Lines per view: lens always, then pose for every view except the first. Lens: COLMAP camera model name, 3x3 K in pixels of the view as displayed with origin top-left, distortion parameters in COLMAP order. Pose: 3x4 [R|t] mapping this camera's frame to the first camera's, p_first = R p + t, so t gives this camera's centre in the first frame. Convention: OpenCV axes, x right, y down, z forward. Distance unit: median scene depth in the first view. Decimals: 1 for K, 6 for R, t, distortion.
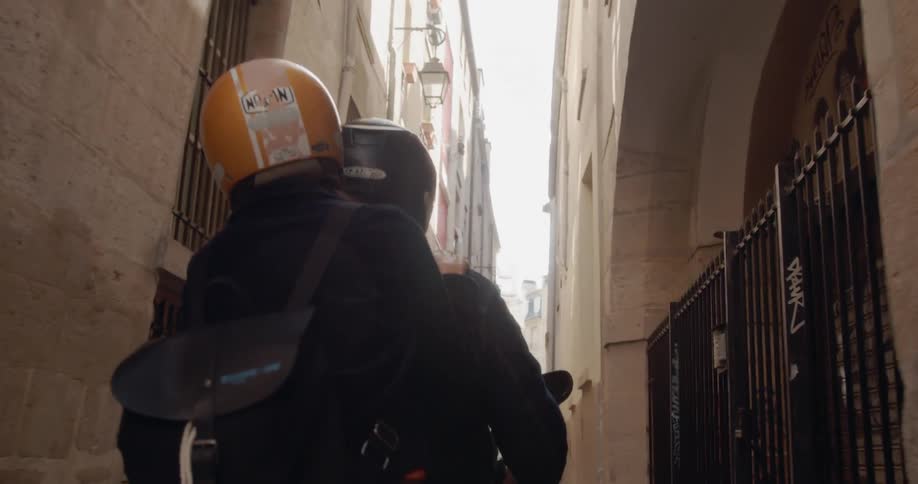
lens RADIAL K [[931.4, 0, 459.0], [0, 931.4, 242.0], [0, 0, 1]] dist [-0.101906, 0.152611]
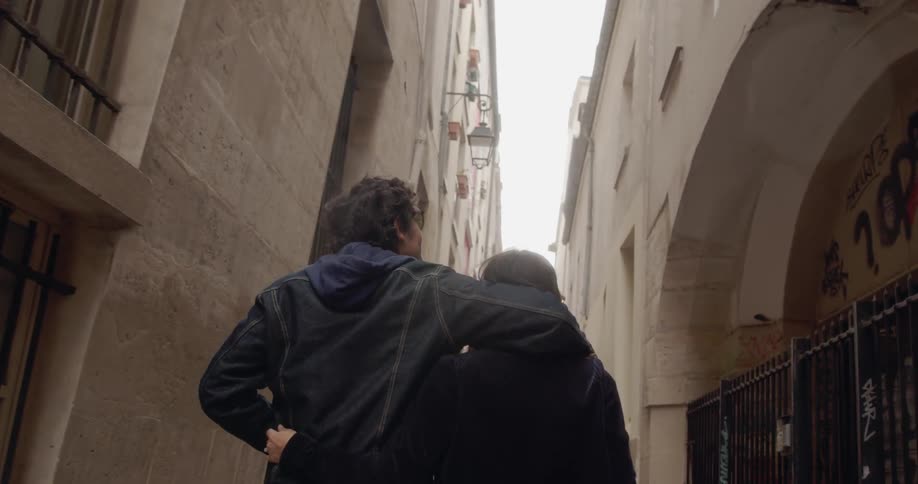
lens RADIAL K [[903.0, 0, 459.0], [0, 903.0, 242.0], [0, 0, 1]] dist [-0.077667, 0.128015]
pose [[0.998726, 0.050342, 0.003337, -0.111862], [-0.050222, 0.998305, -0.029403, -0.058358], [-0.004812, 0.029197, 0.999562, -0.115146]]
